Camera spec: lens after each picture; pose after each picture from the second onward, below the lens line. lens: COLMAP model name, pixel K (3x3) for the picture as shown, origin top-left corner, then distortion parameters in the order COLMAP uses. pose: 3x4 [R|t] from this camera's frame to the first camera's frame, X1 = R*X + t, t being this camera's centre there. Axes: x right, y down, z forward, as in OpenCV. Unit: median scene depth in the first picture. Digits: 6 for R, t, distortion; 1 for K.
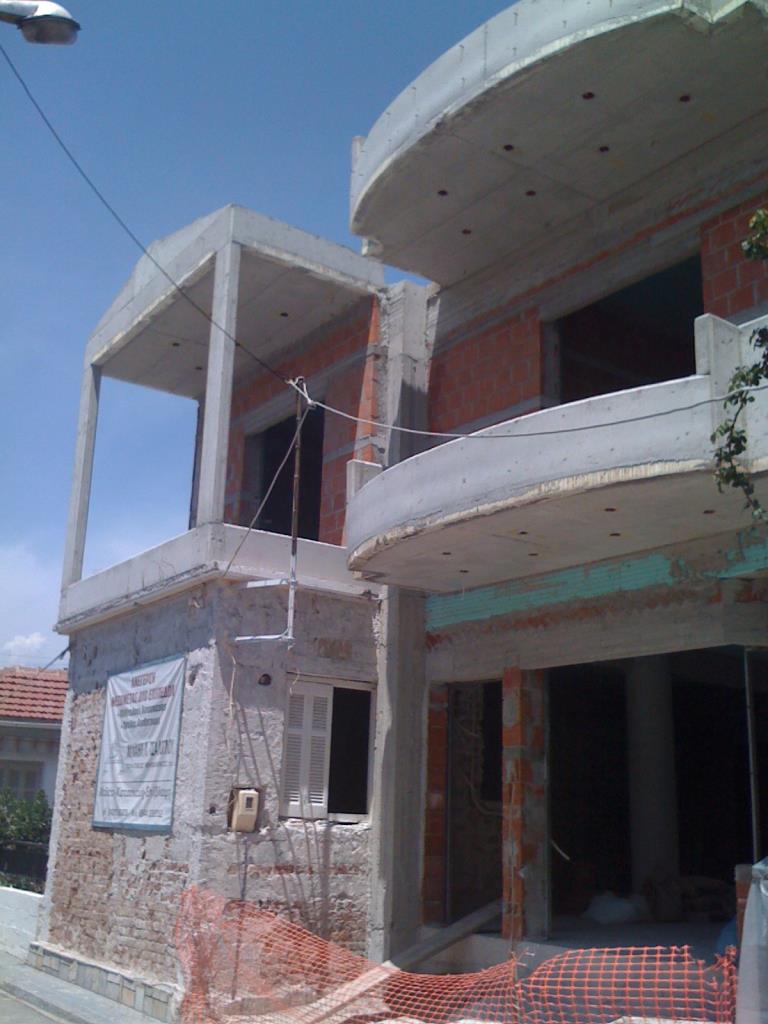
lens RADIAL K [[1168.6, 0, 384.0], [0, 1168.6, 512.0], [0, 0, 1]] dist [0.021457, 0.004376]
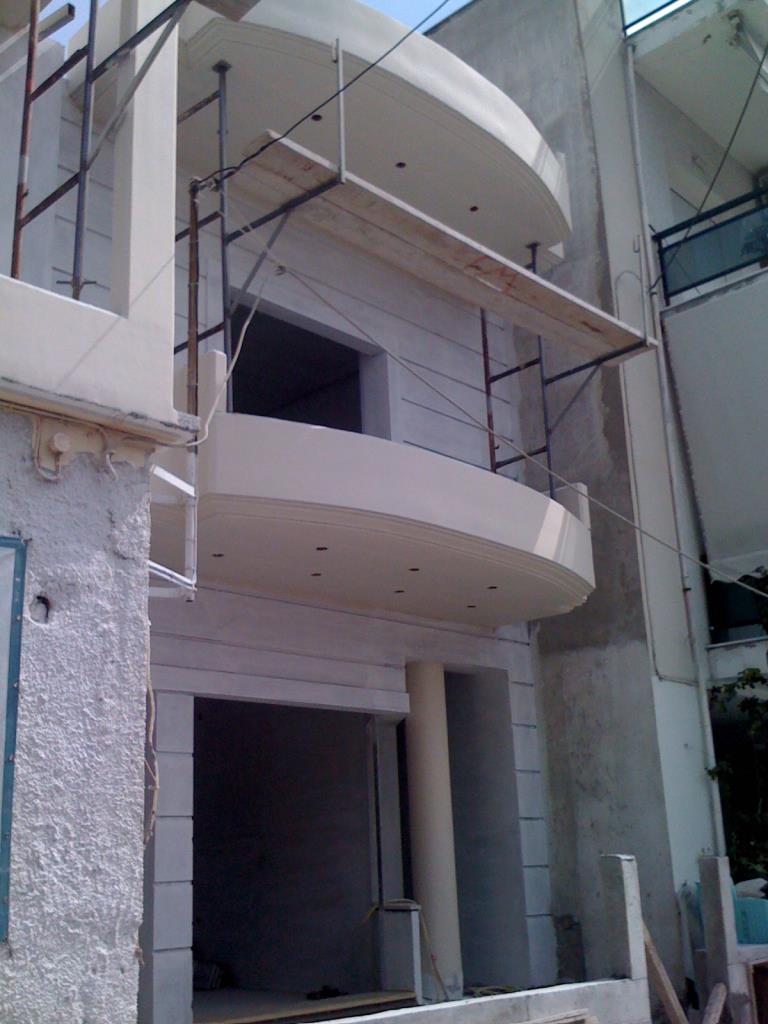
lens RADIAL K [[1142.5, 0, 384.0], [0, 1142.5, 512.0], [0, 0, 1]] dist [0.211350, -0.507117]
pose [[-0.183356, 0.265815, 0.946427, -0.758601], [-0.226412, 0.925447, -0.303786, 0.257104], [-0.956618, -0.269983, -0.109502, 1.108259]]
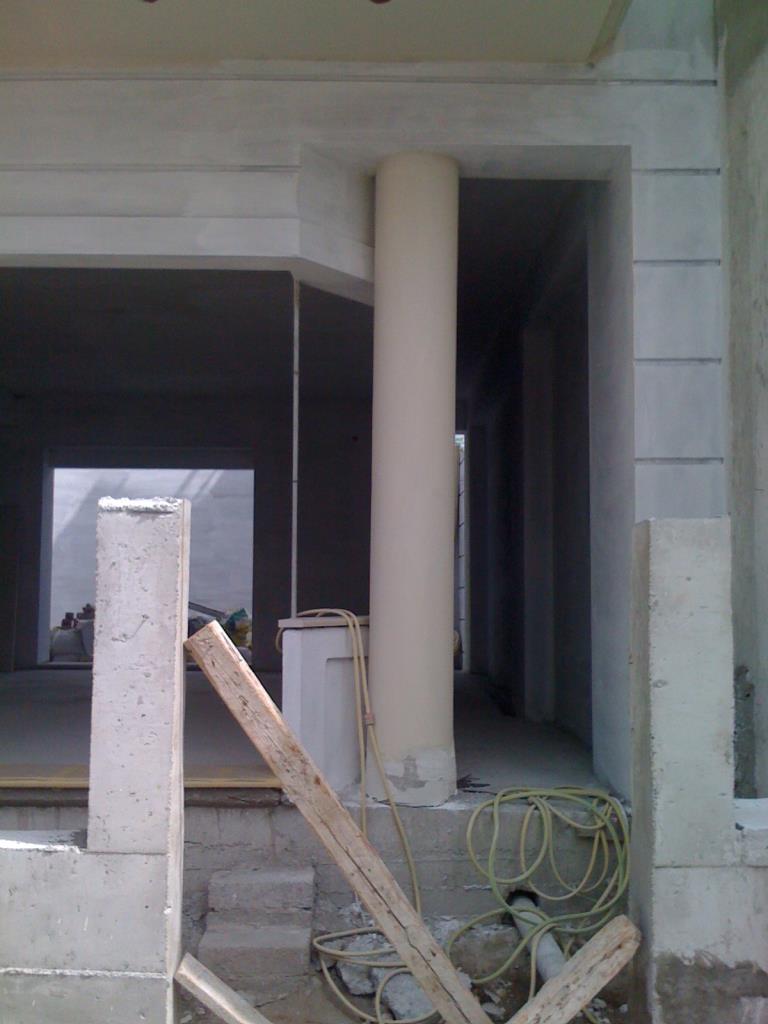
lens RADIAL K [[1128.9, 0, 384.3], [0, 1128.9, 498.7], [0, 0, 1]] dist [-0.014470, -0.004020]
pose [[0.574105, 0.044090, 0.817594, -0.130584], [-0.206615, 0.974035, 0.092556, 0.157722], [-0.792284, -0.222064, 0.568308, 0.598078]]
